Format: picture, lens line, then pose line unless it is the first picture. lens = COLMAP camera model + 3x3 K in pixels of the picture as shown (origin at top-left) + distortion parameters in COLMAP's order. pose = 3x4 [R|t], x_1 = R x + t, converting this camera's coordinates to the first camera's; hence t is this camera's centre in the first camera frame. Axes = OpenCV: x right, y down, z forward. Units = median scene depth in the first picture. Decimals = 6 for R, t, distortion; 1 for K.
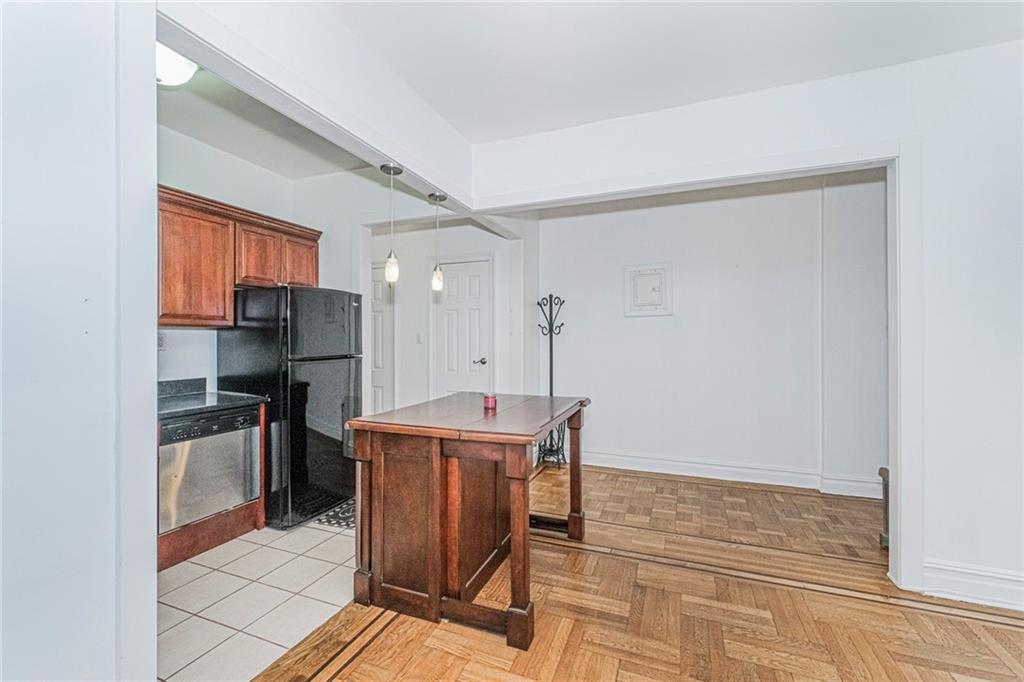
lens RADIAL K [[438.7, 0, 516.2], [0, 438.7, 335.8], [0, 0, 1]] dist [-0.002940, 0.000847]
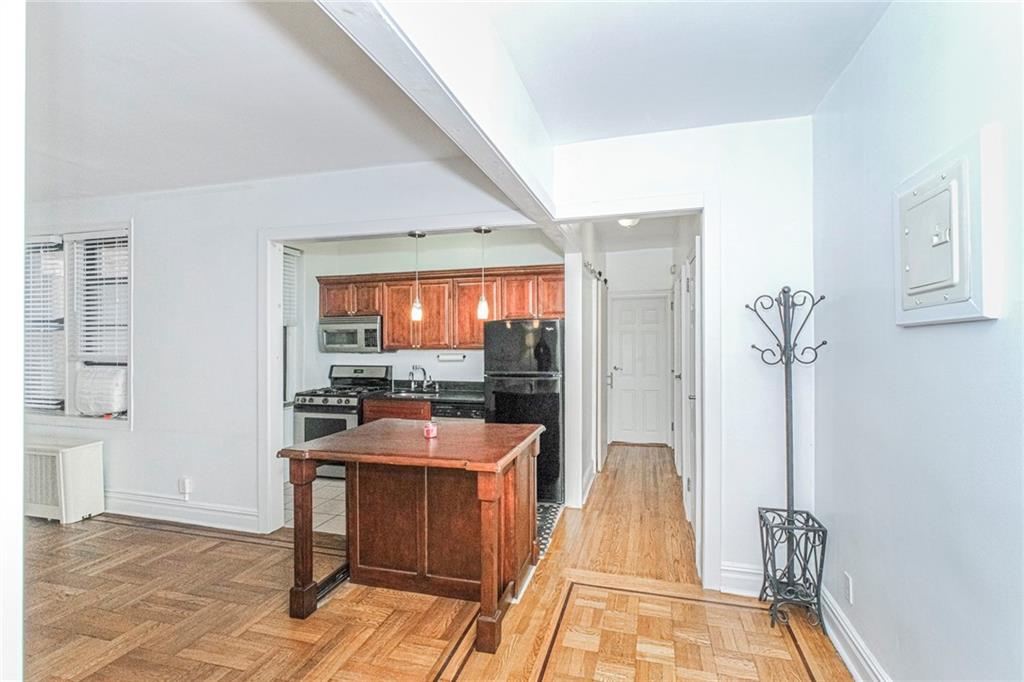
lens RADIAL K [[438.7, 0, 536.2], [0, 438.7, 343.7], [0, 0, 1]] dist [-0.002940, 0.000847]
pose [[0.110164, 0.006435, -0.993893, 0.790144], [0.007704, 0.999943, 0.007328, -0.046913], [0.993884, -0.008464, 0.110108, 0.912758]]
